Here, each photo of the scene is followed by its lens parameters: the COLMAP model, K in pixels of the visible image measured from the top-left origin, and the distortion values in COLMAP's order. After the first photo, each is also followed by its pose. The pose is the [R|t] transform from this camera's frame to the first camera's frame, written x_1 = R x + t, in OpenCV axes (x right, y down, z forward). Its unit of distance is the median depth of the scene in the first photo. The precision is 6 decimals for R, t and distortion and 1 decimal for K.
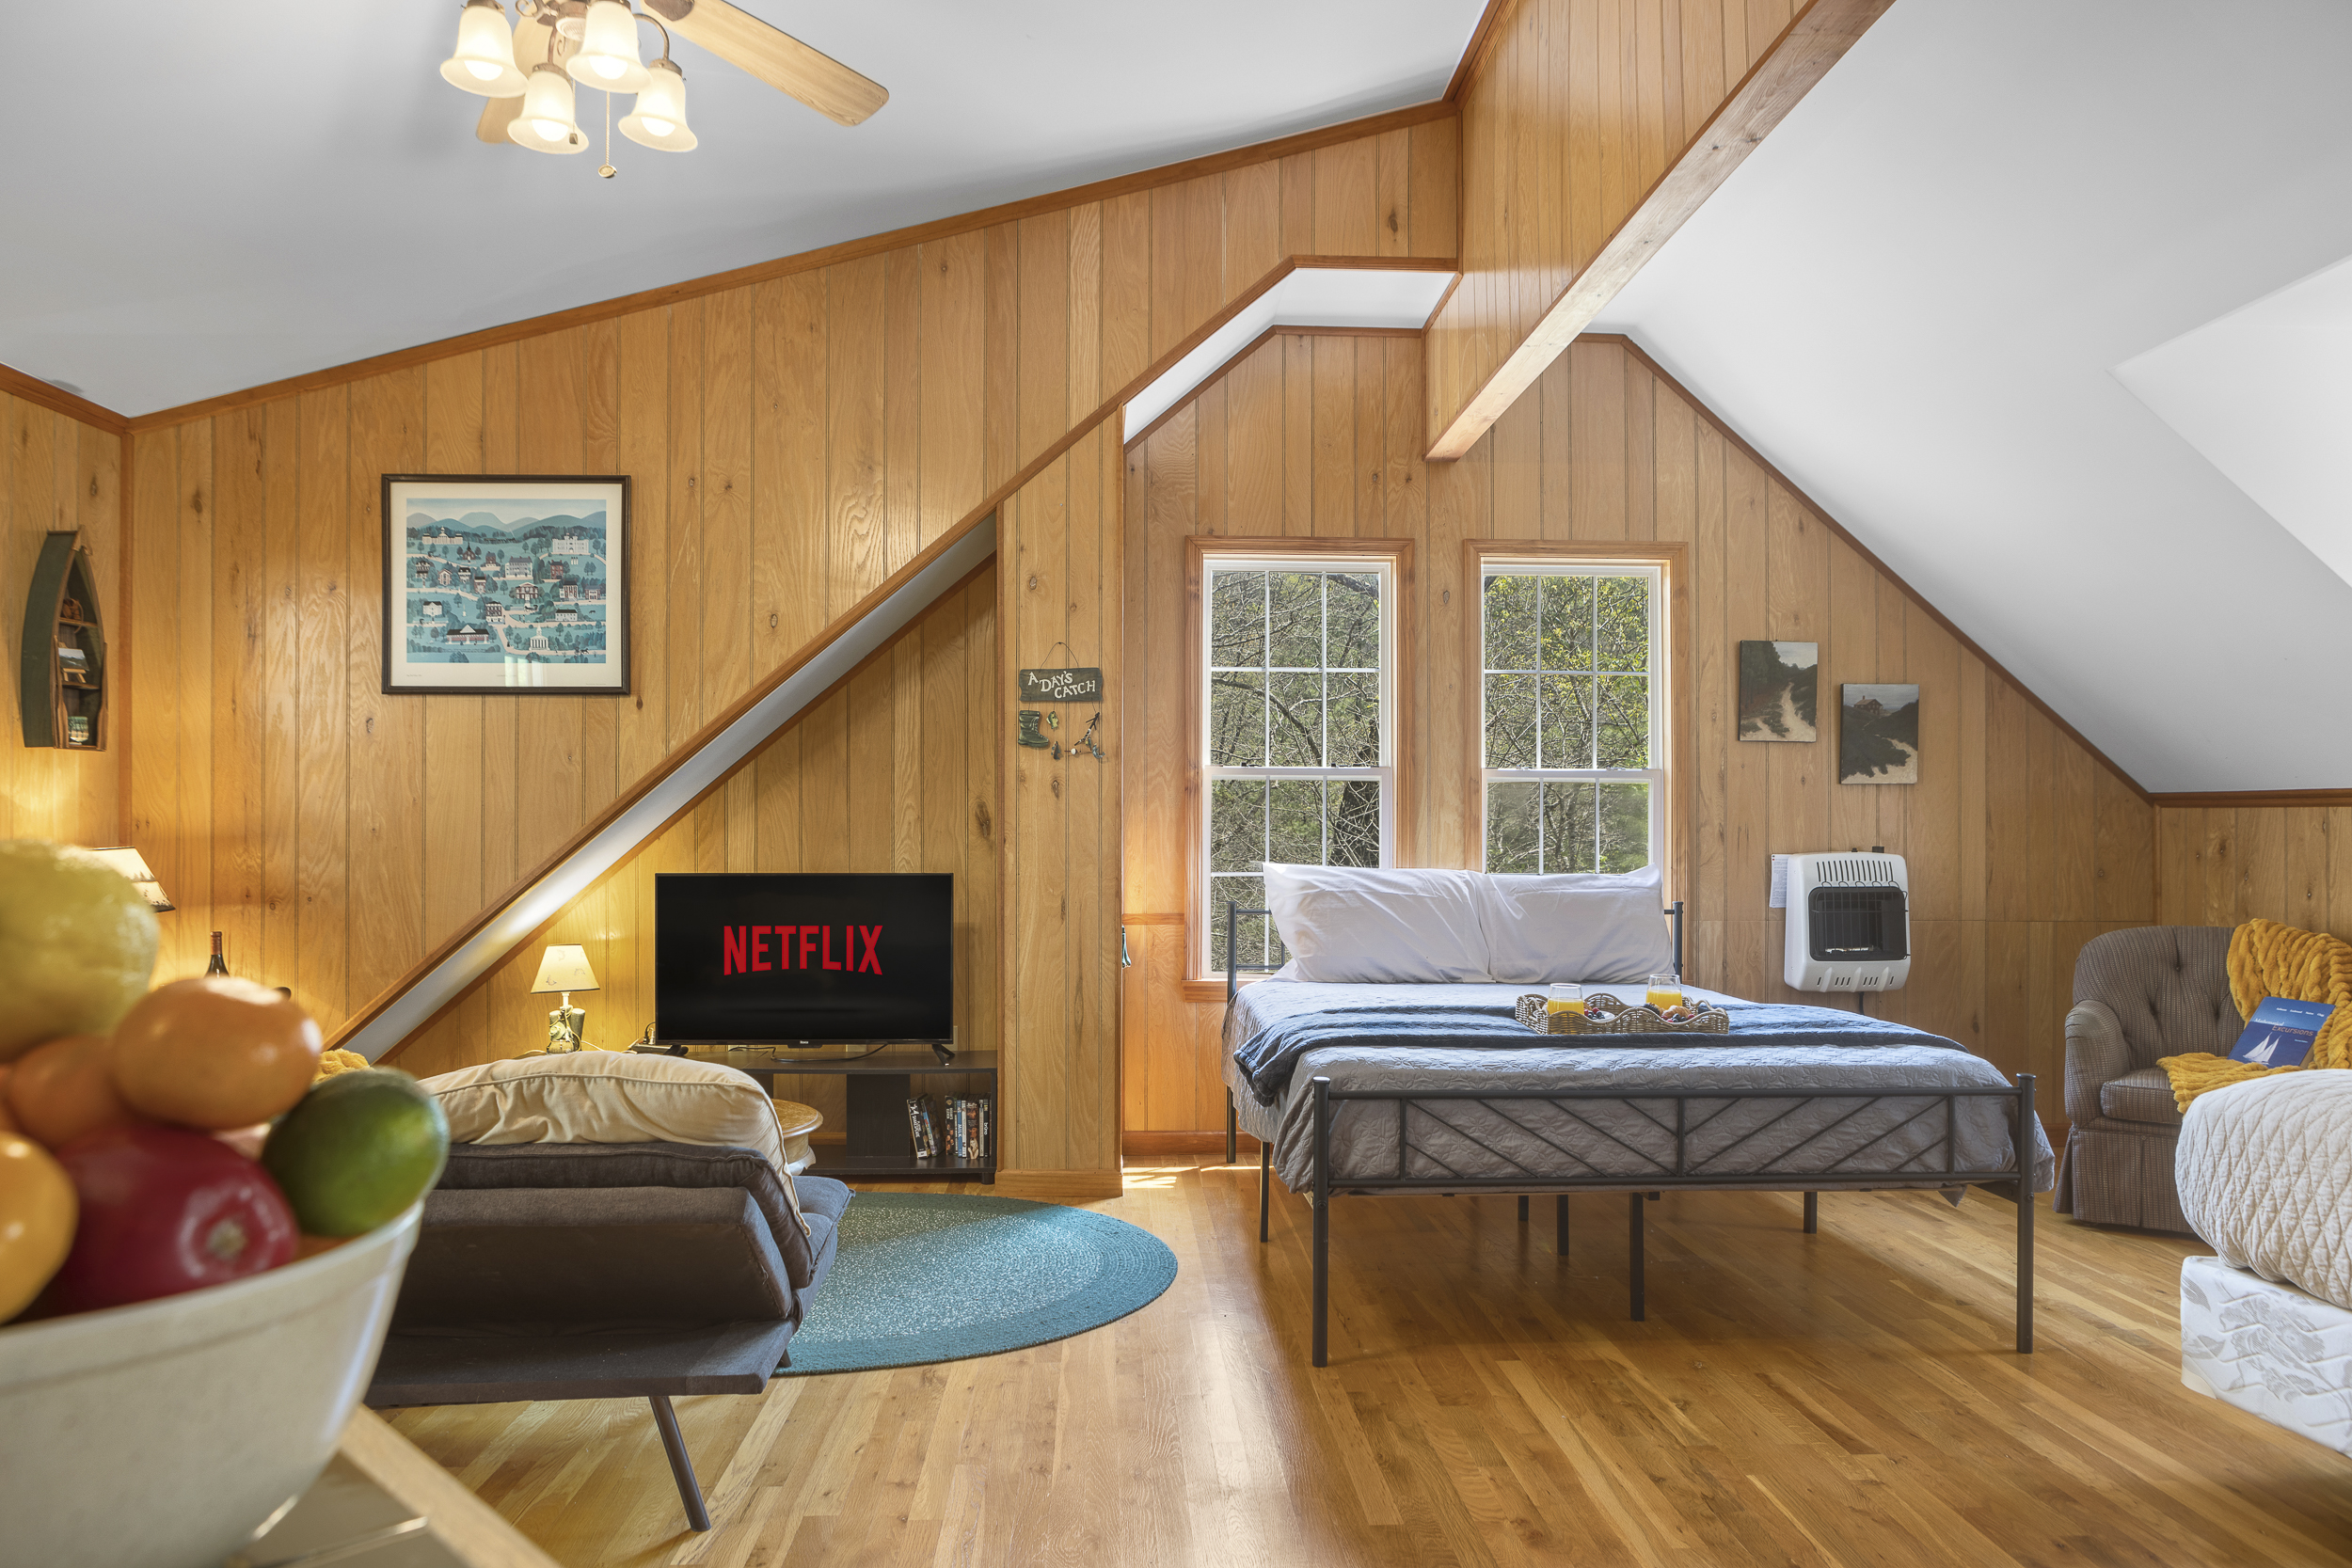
lens RADIAL K [[1594.6, 0, 1174.0], [0, 1594.6, 816.5], [0, 0, 1]] dist [-0.033029, 0.021652]
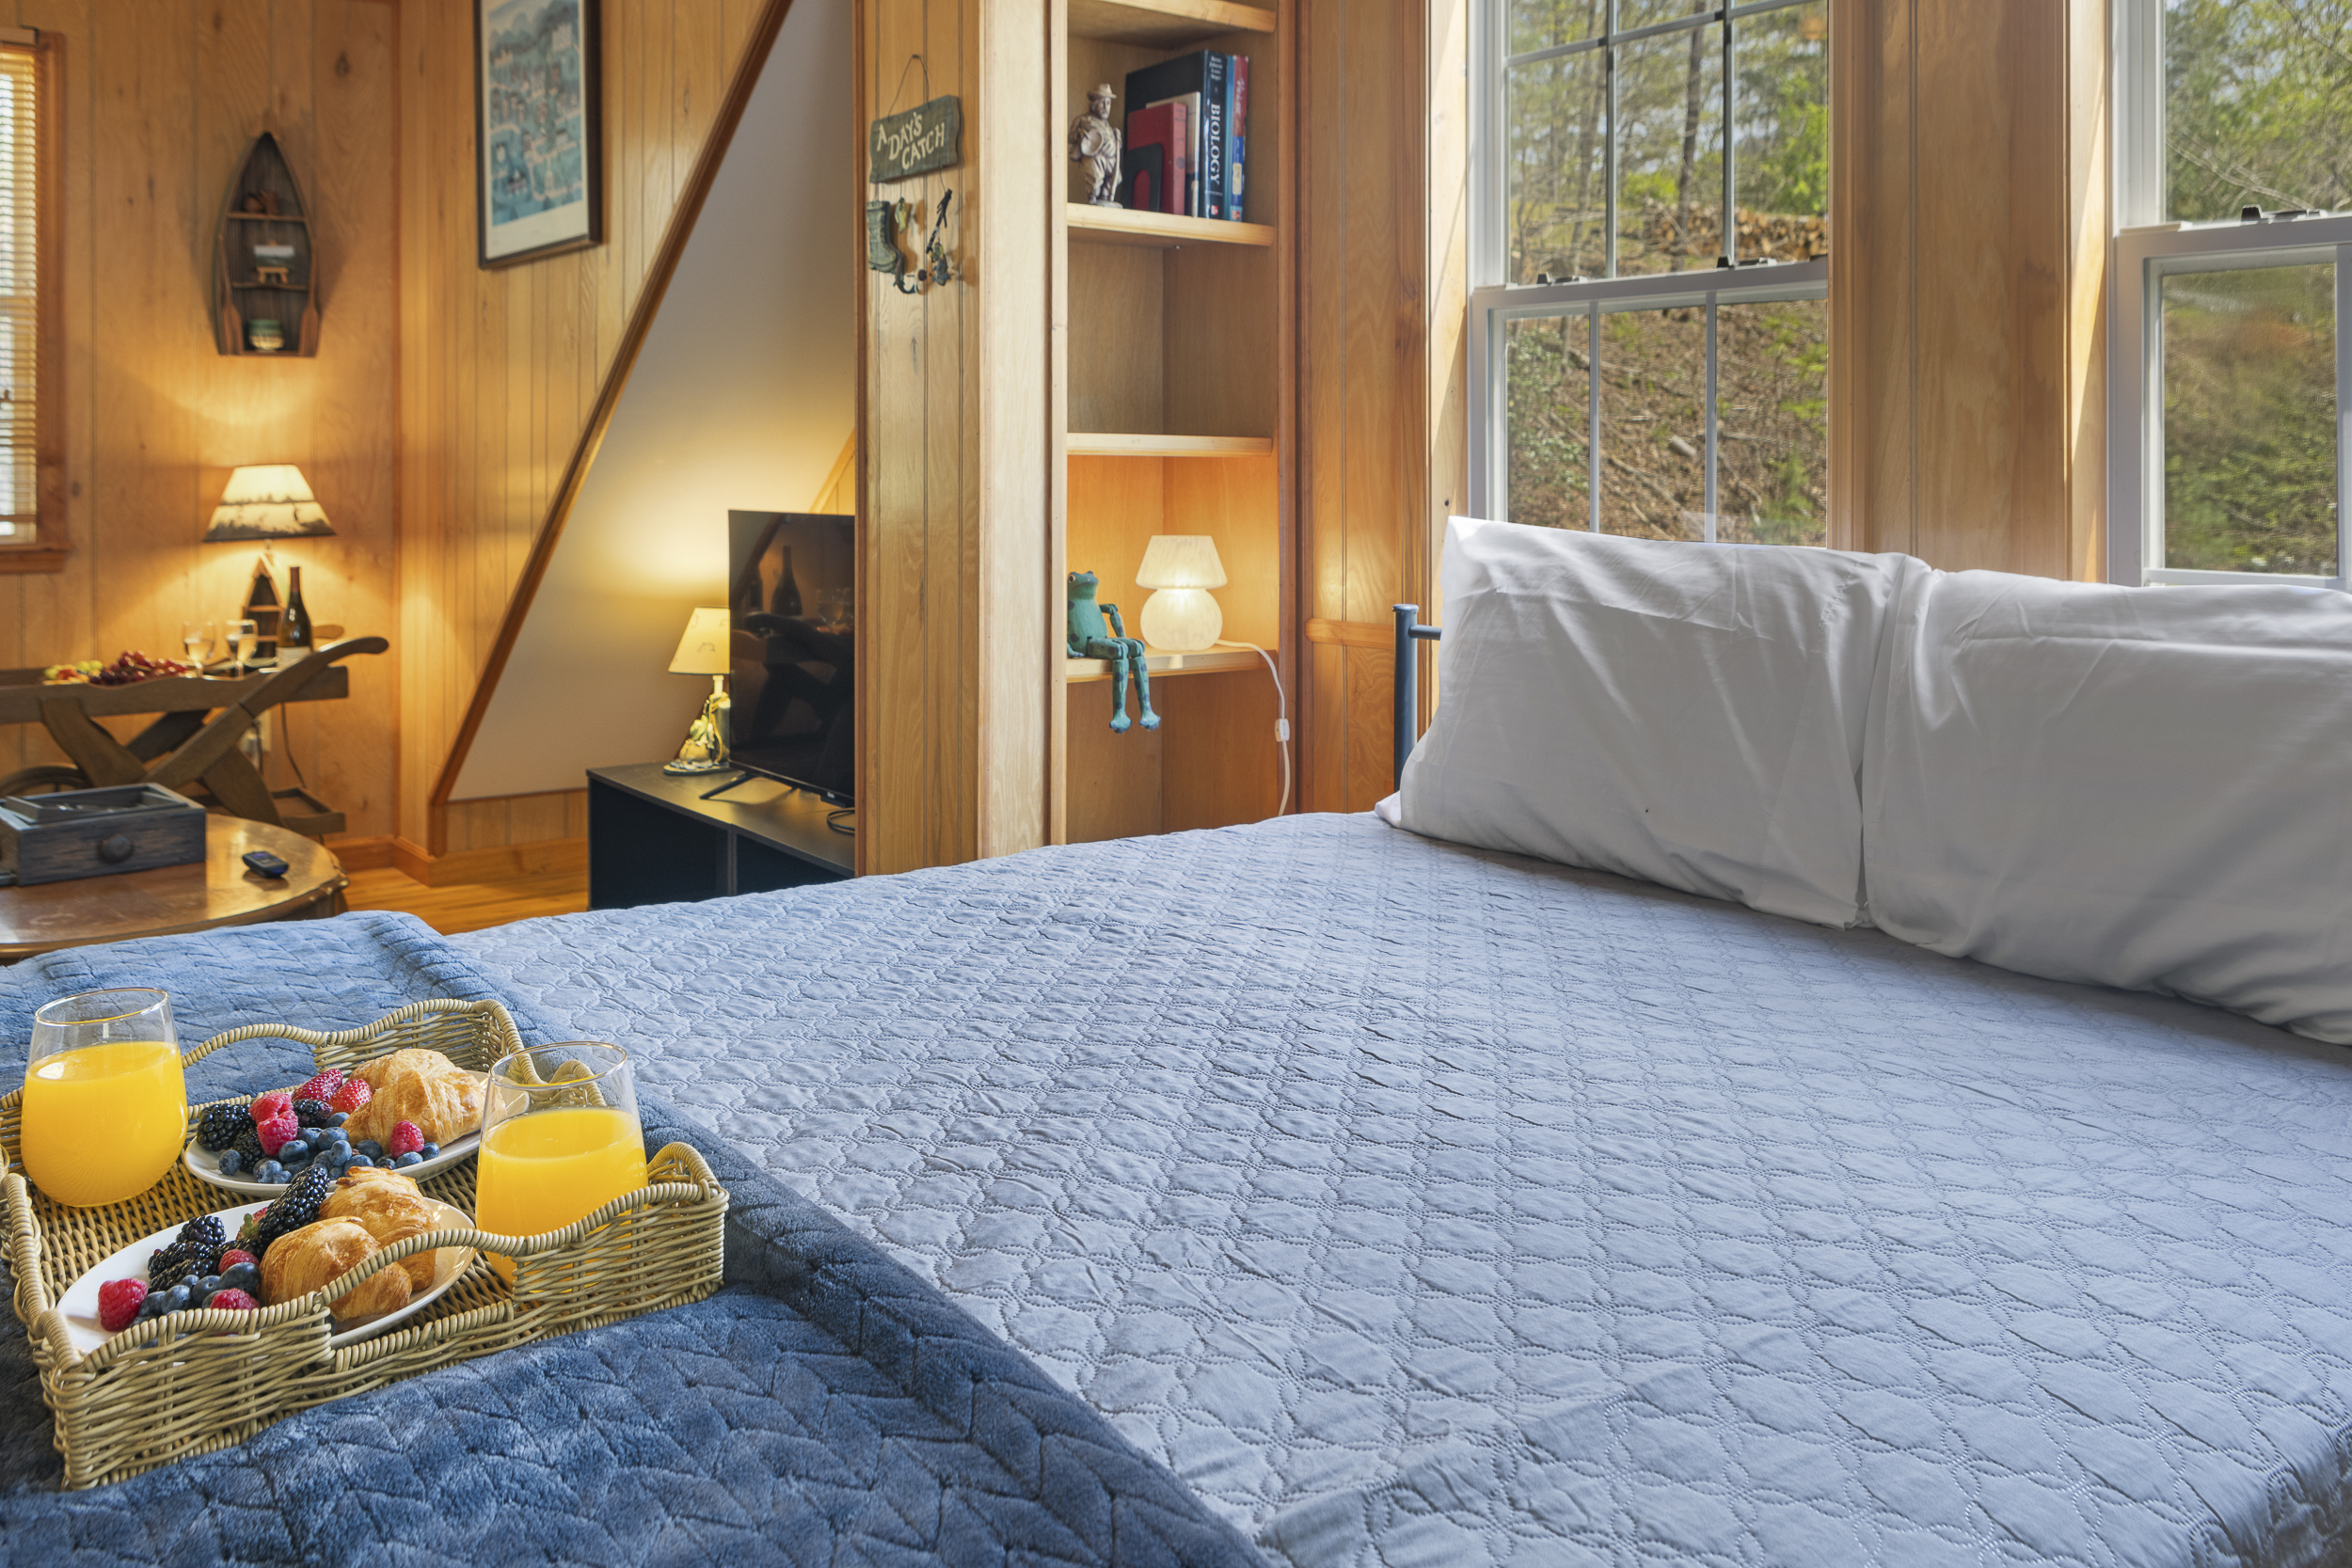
lens RADIAL K [[1893.0, 0, 1172.9], [0, 1893.0, 462.8], [0, 0, 1]] dist [0.001675, -0.003931]
pose [[0.569968, 0.002632, -0.821663, 0.458523], [0.007644, 0.999935, 0.008506, 0.012185], [0.821631, -0.011129, 0.569911, 0.739595]]
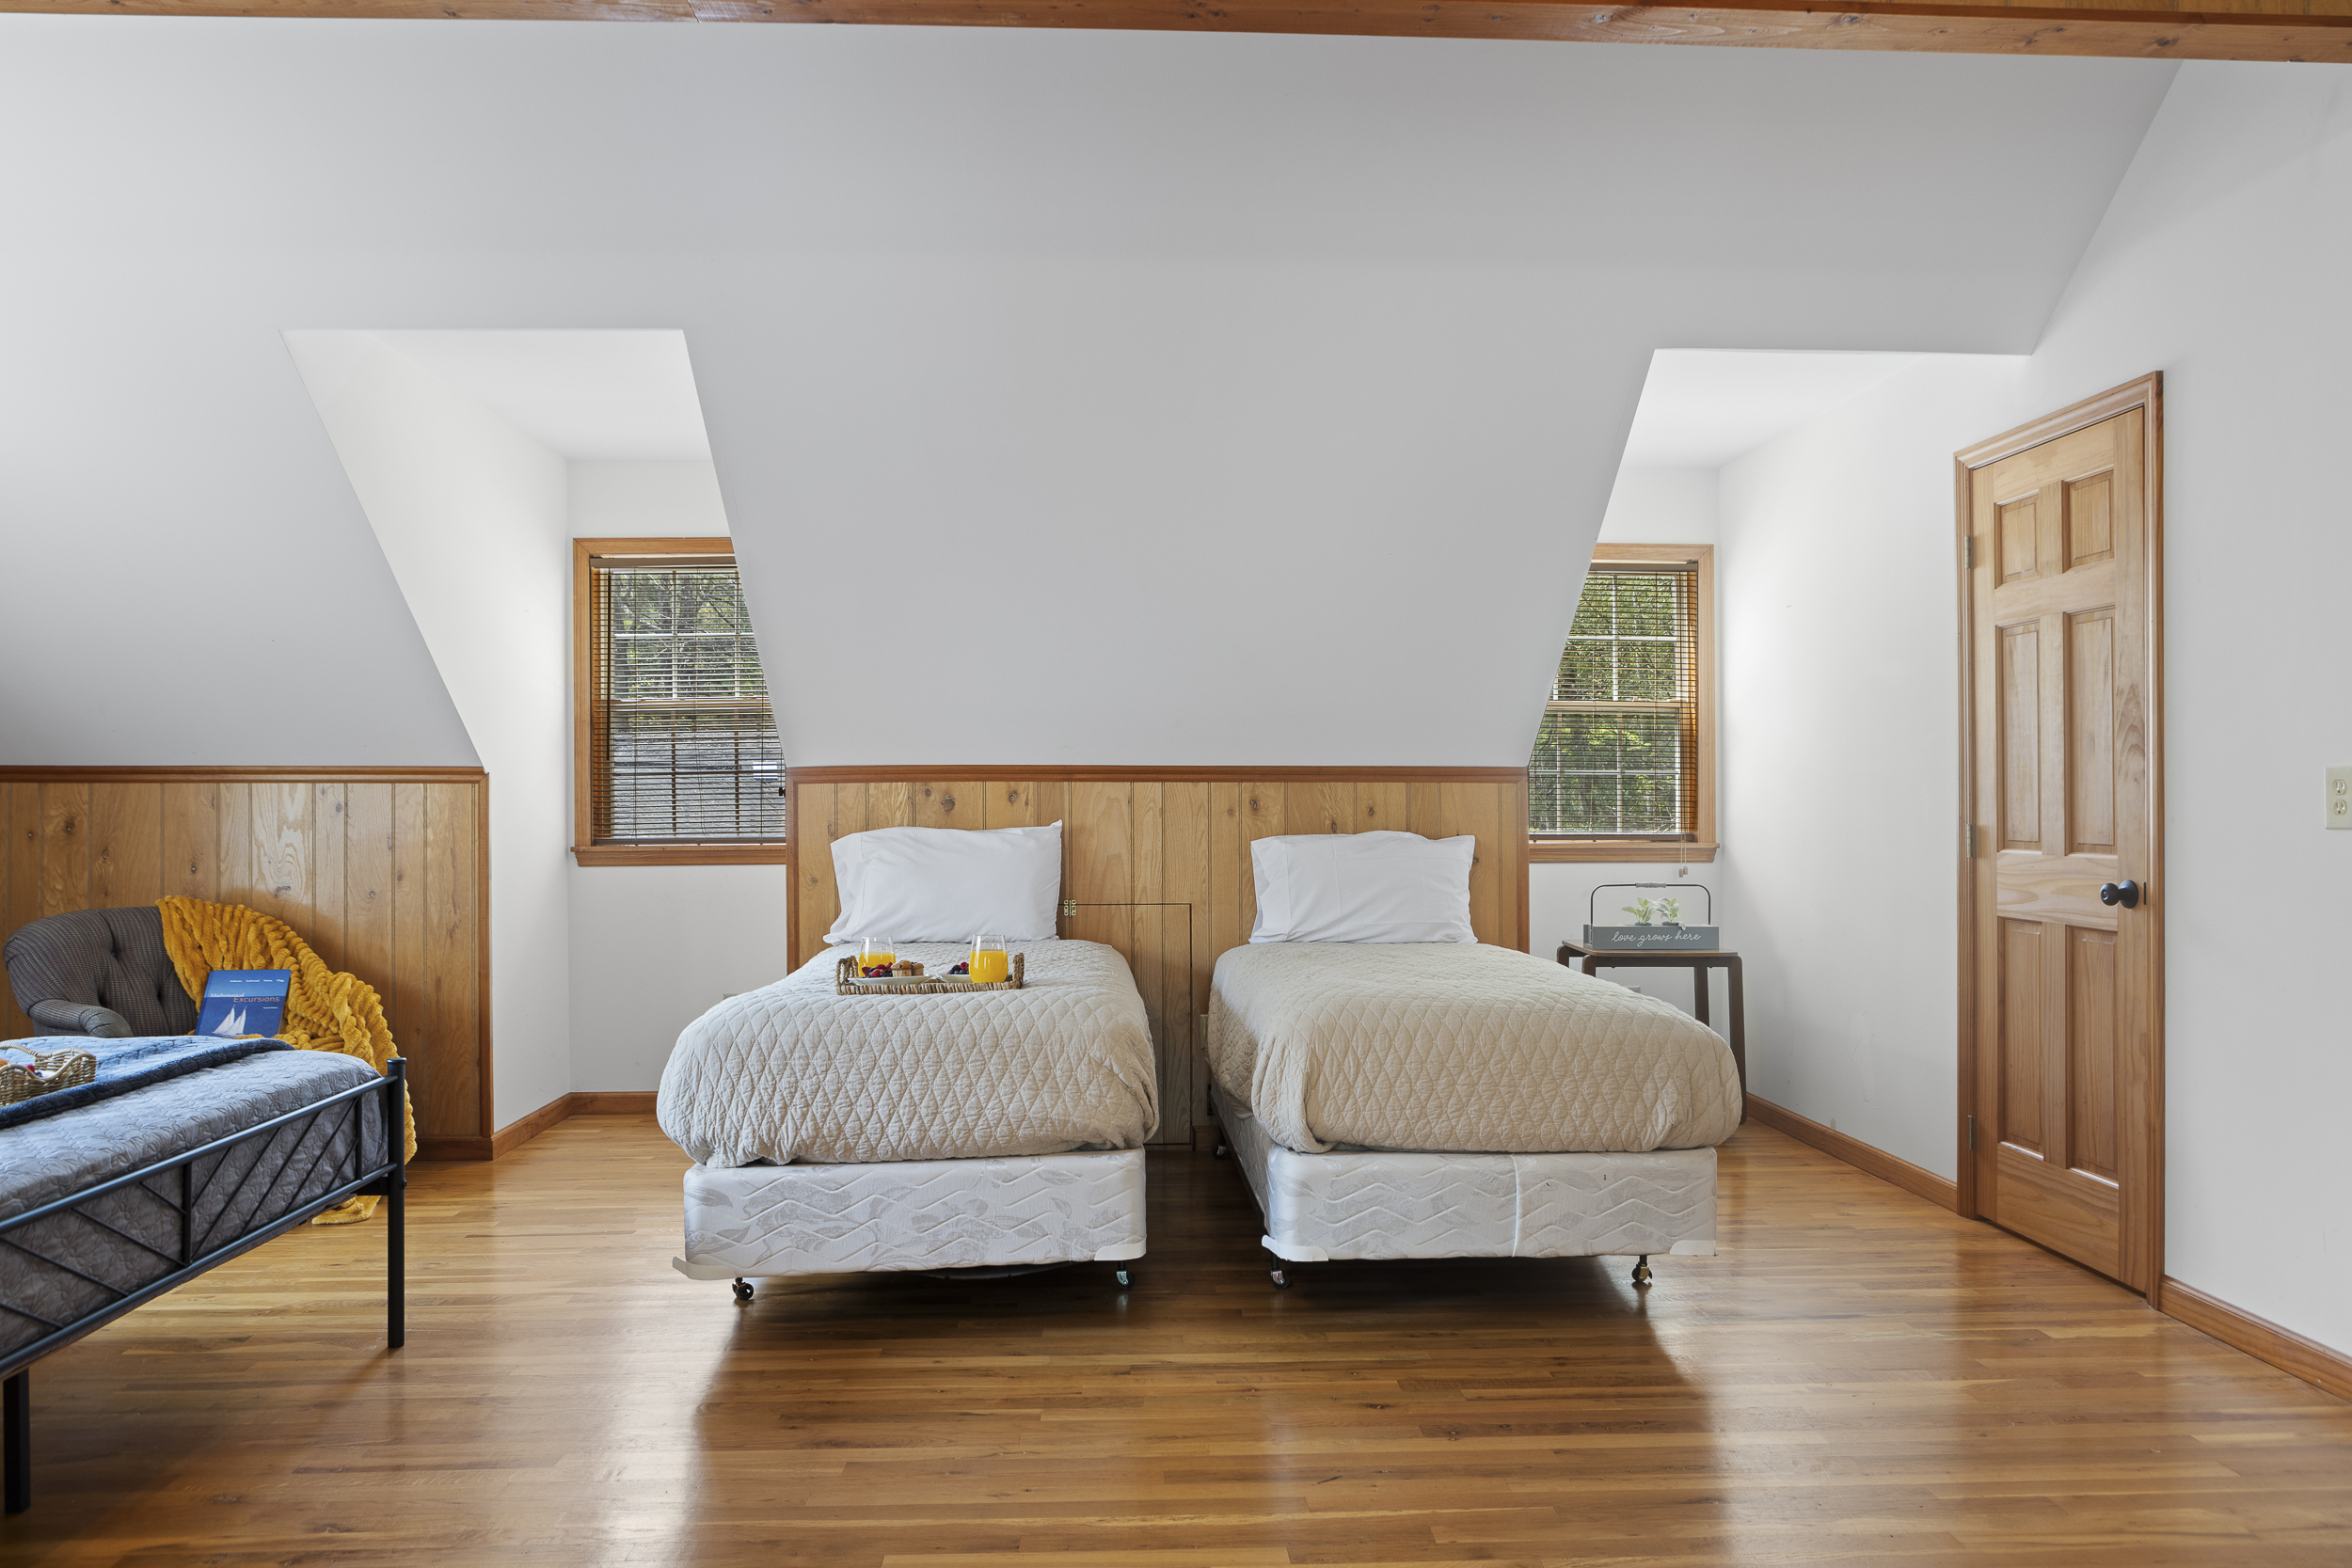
lens RADIAL K [[1592.5, 0, 1176.0], [0, 1592.5, 784.0], [0, 0, 1]] dist [-0.028027, 0.023539]
pose [[0.011237, 0.006036, 0.999919, -0.301819], [-0.002037, 0.999980, -0.006013, -0.000812], [-0.999935, -0.001969, 0.011249, 0.358802]]
